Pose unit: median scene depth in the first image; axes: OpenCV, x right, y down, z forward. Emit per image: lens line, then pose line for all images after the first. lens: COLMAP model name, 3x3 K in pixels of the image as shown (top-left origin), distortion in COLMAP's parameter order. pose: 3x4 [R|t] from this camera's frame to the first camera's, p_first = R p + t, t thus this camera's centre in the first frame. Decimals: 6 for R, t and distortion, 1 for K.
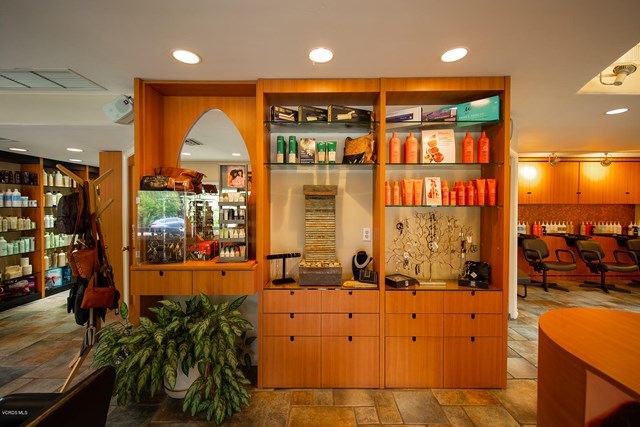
lens RADIAL K [[273.8, 0, 319.3], [0, 273.8, 210.9], [0, 0, 1]] dist [0.009412, -0.004511]
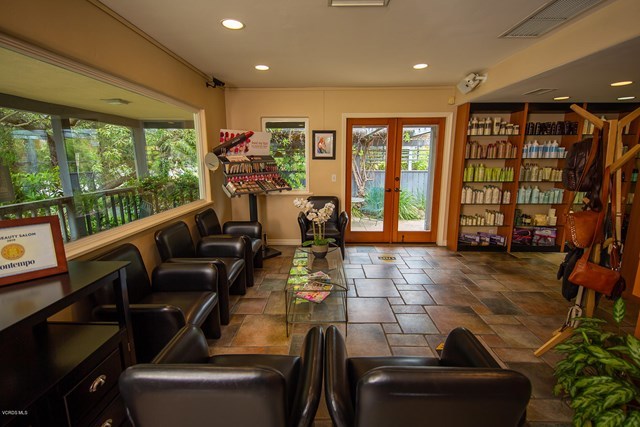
lens RADIAL K [[278.4, 0, 318.8], [0, 278.4, 204.1], [0, 0, 1]] dist [0.003659, 0.000275]
pose [[-0.028037, 0.160385, -0.986656, -0.027156], [-0.012738, 0.986907, 0.160788, -0.001262], [0.999526, 0.017076, -0.025627, 0.165142]]
